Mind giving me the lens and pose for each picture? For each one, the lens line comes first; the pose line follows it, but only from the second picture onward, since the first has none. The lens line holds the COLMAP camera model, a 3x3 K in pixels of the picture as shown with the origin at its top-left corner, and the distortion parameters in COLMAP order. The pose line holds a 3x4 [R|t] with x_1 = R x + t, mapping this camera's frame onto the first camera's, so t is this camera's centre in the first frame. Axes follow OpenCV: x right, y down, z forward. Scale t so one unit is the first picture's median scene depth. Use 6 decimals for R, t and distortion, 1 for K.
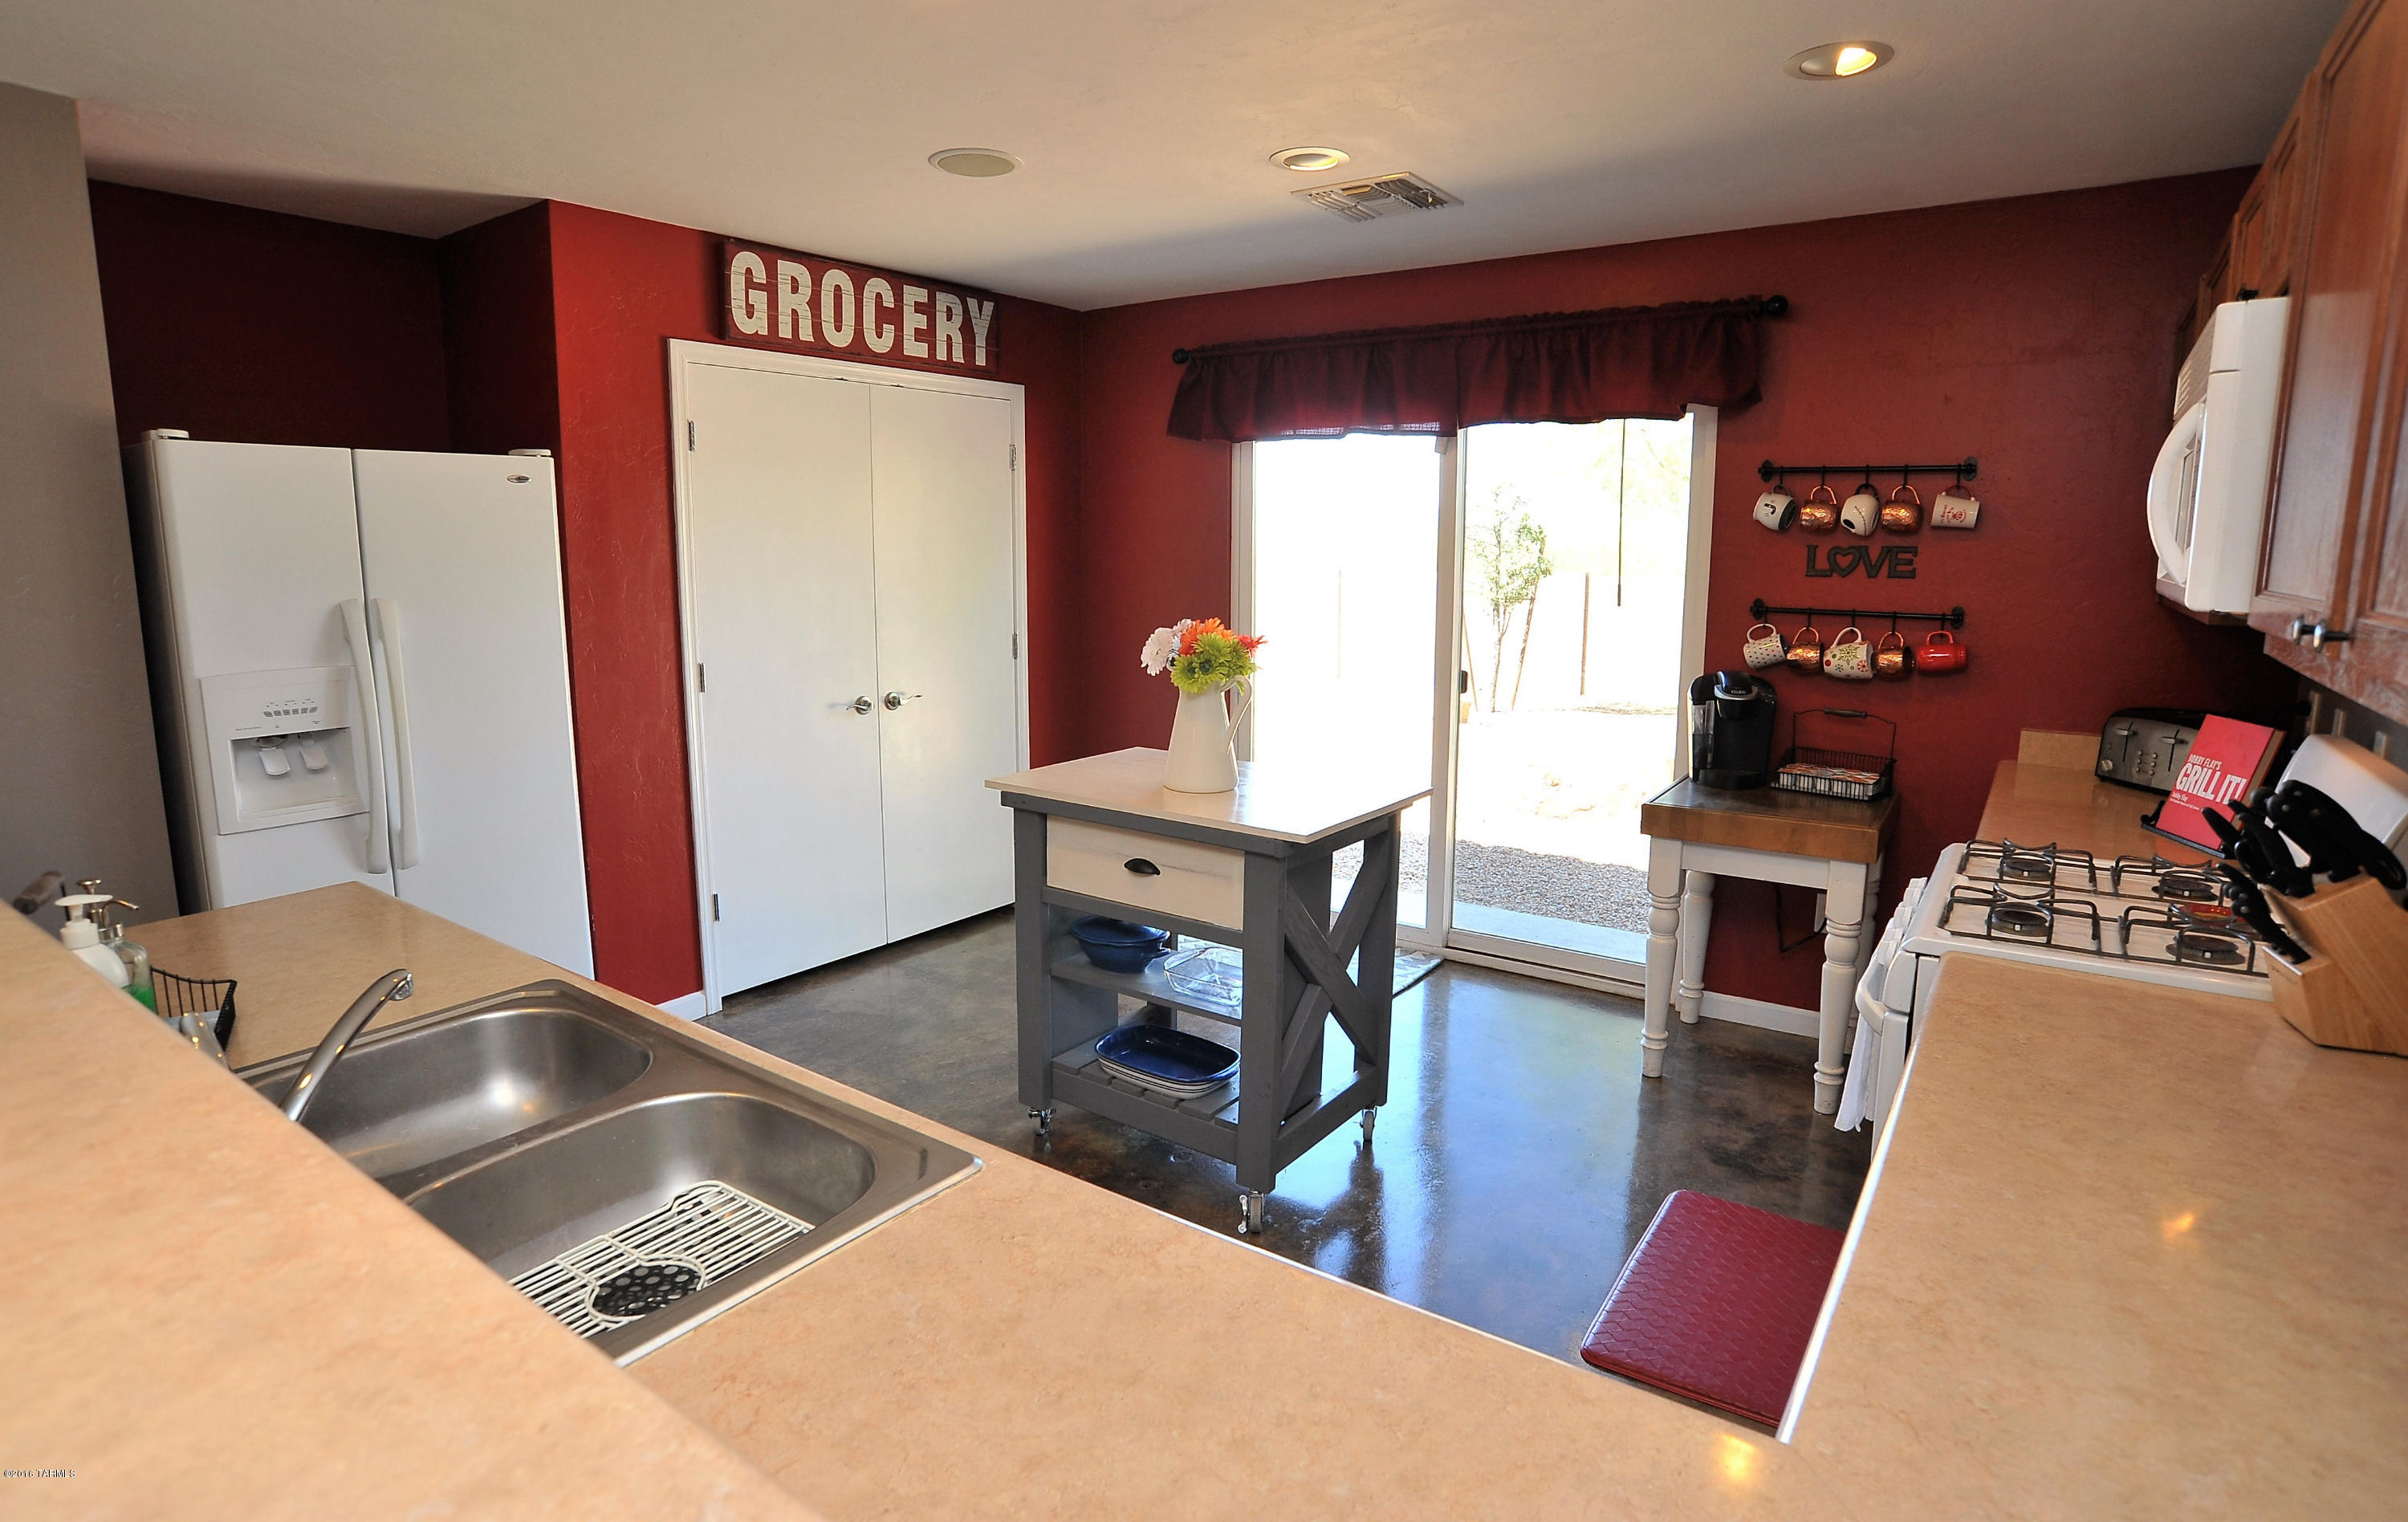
lens RADIAL K [[1245.1, 0, 1193.9], [0, 1245.1, 737.0], [0, 0, 1]] dist [-0.099640, 0.043044]
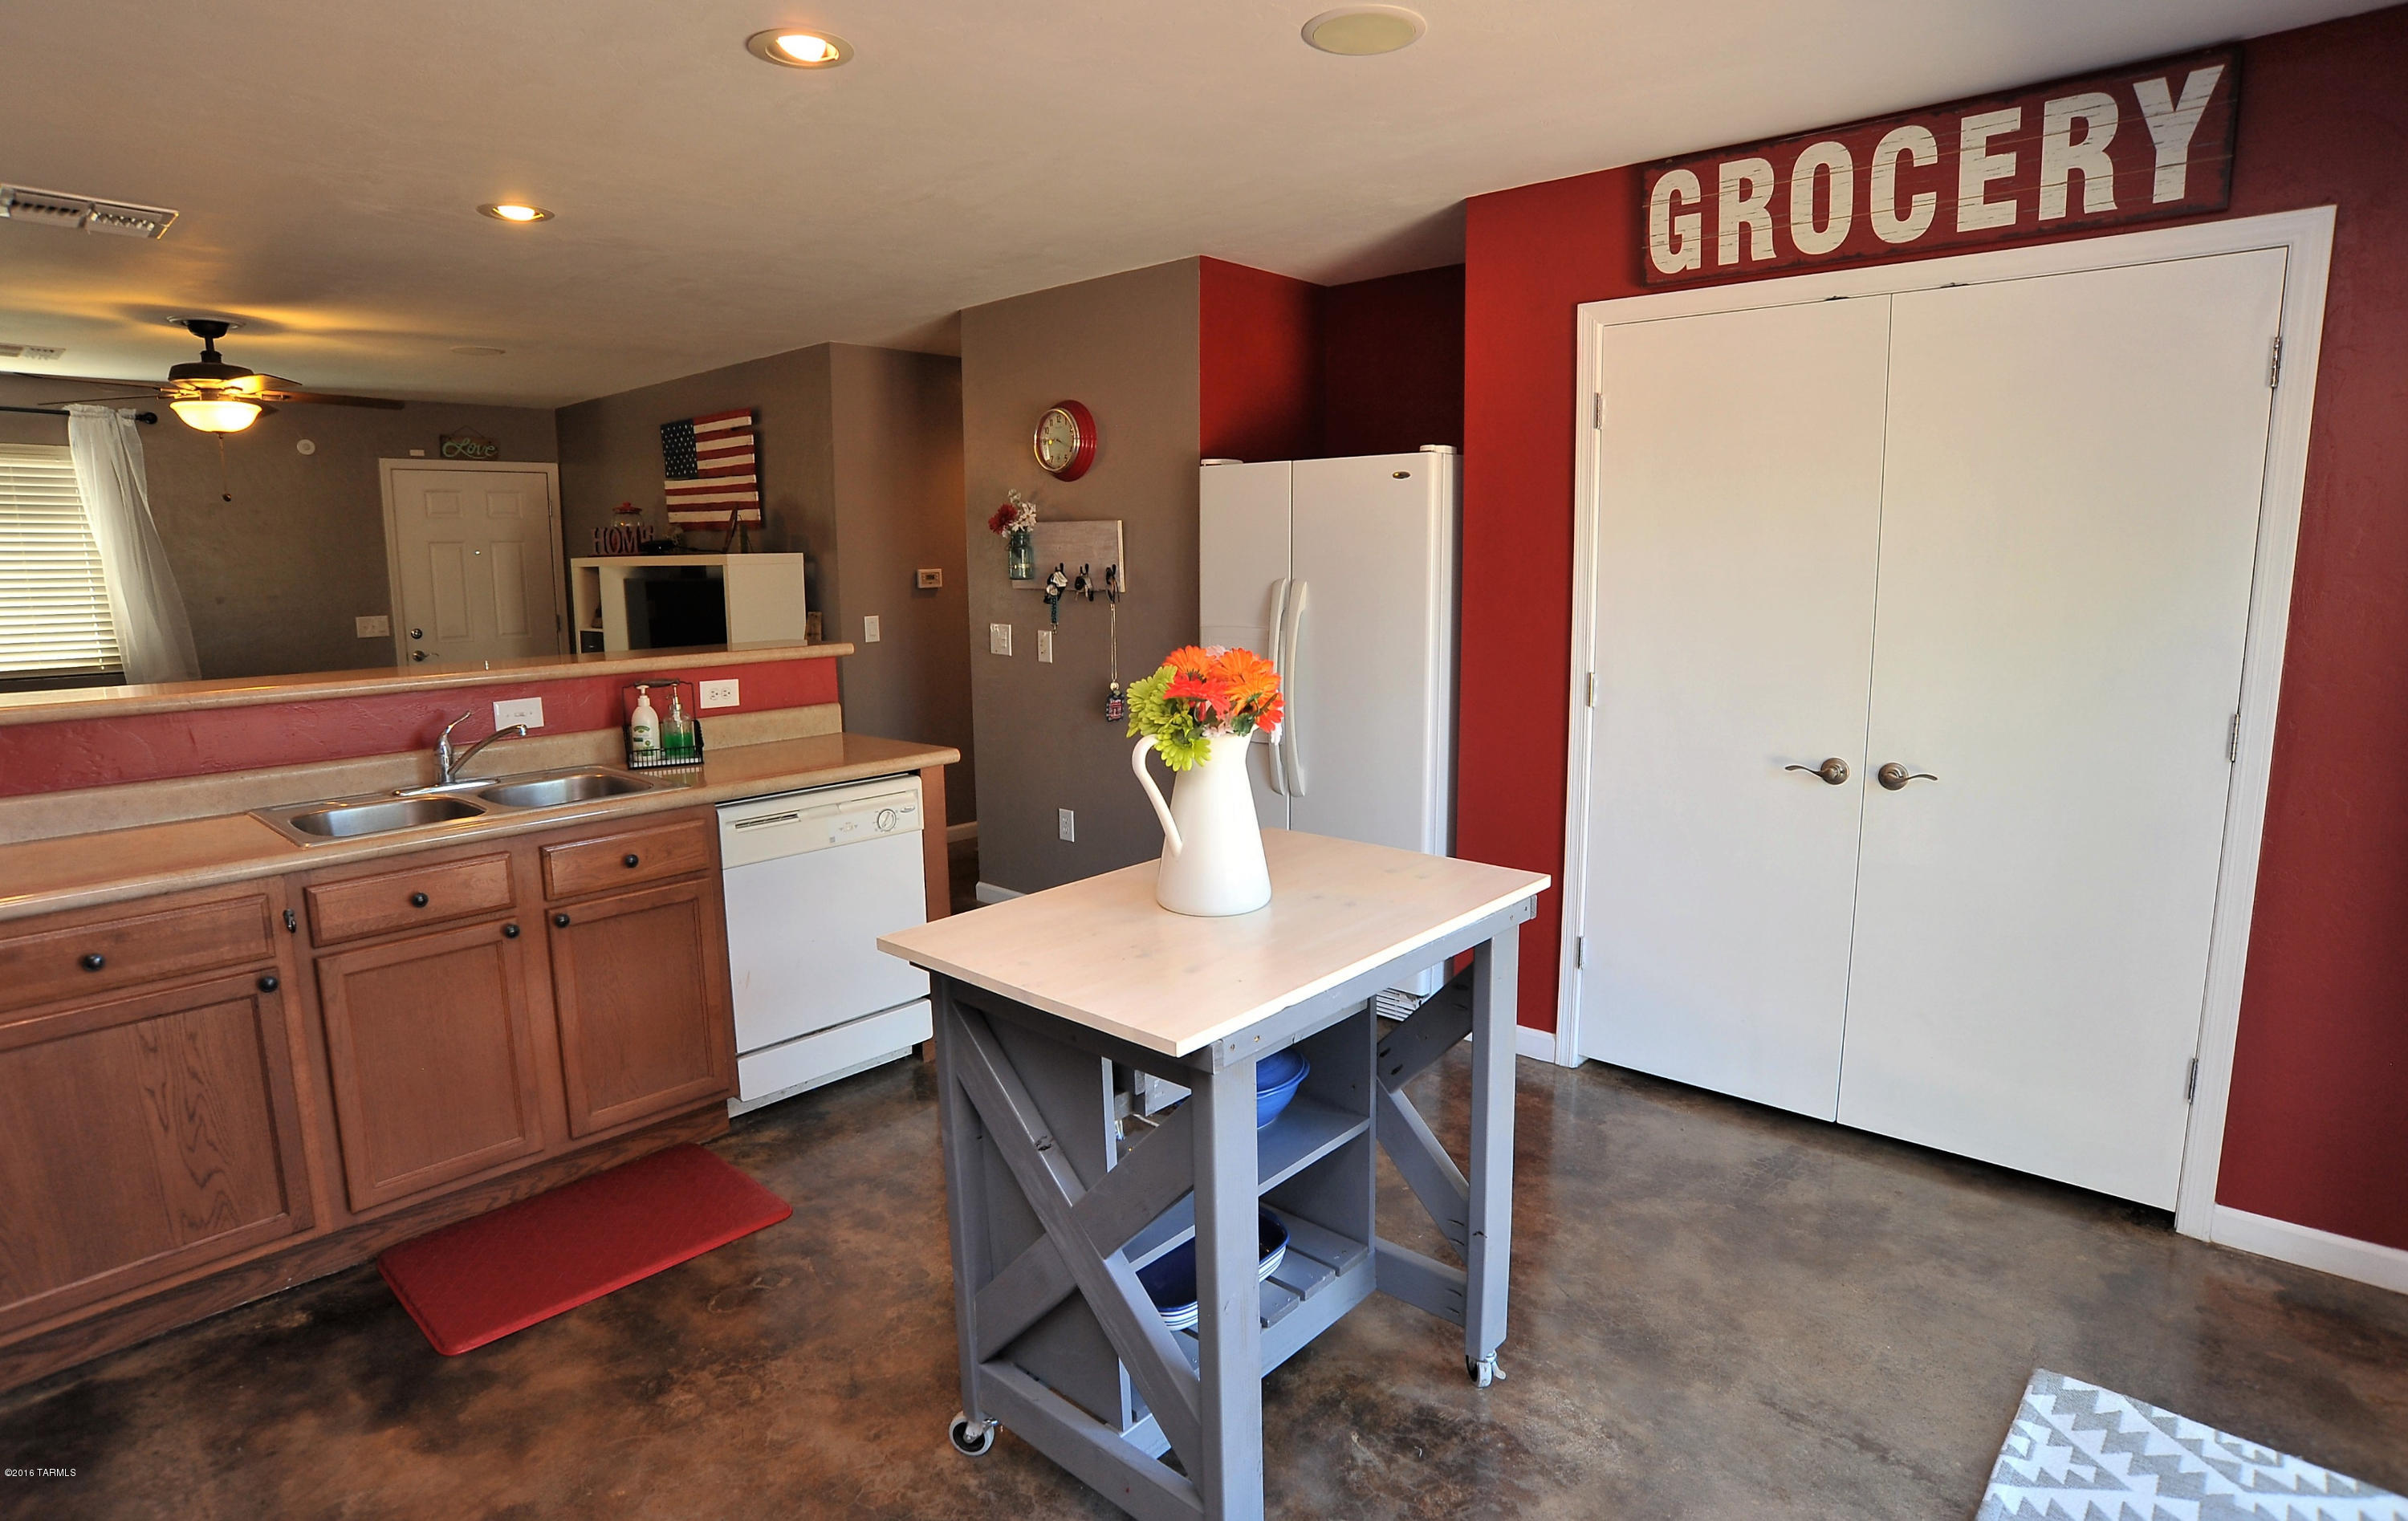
lens RADIAL K [[1245.0, 0, 1193.9], [0, 1245.0, 736.5], [0, 0, 1]] dist [-0.099640, 0.043044]
pose [[-0.112607, 0.145807, -0.982883, 0.497920], [-0.146111, 0.975993, 0.161524, -0.116244], [0.982838, 0.161799, -0.088600, 0.809213]]
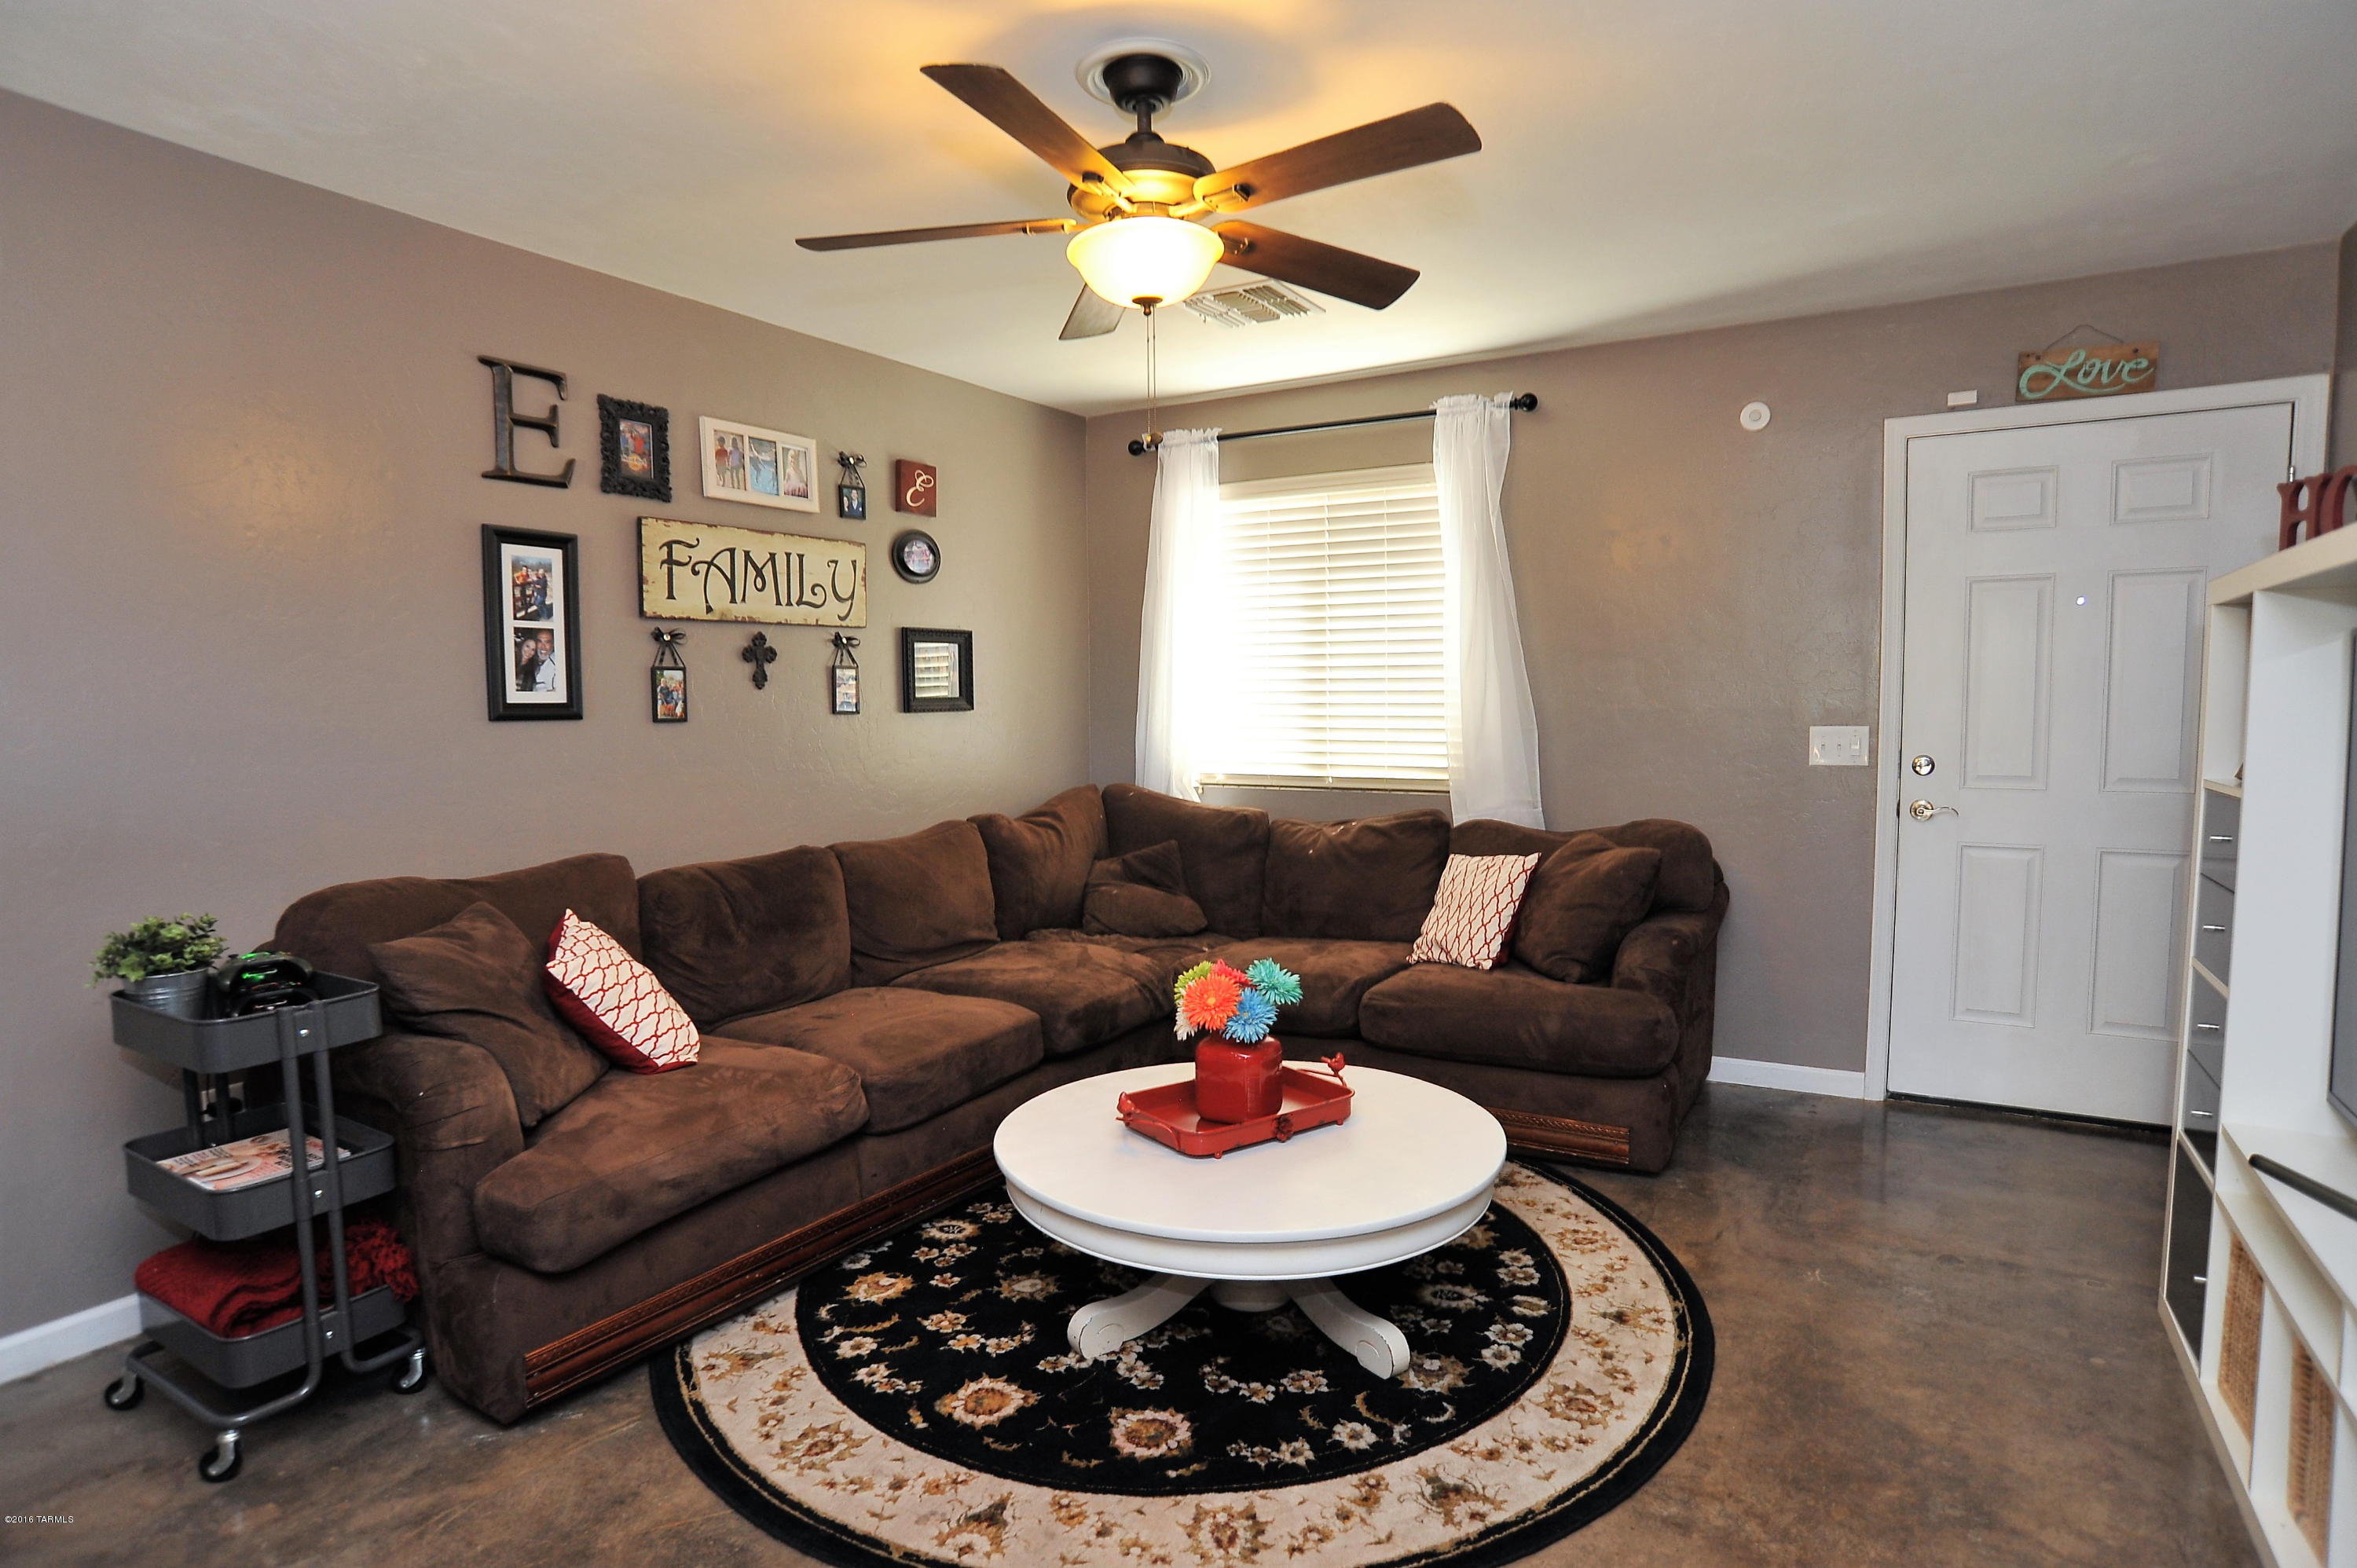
lens RADIAL K [[1281.4, 0, 1181.8], [0, 1281.4, 800.2], [0, 0, 1]] dist [-0.082580, 0.042825]
pose [[-0.996319, 0.016754, -0.084066, -0.615423], [-0.003330, 0.972406, 0.233273, 0.012056], [0.085655, 0.232695, -0.968771, 0.304706]]
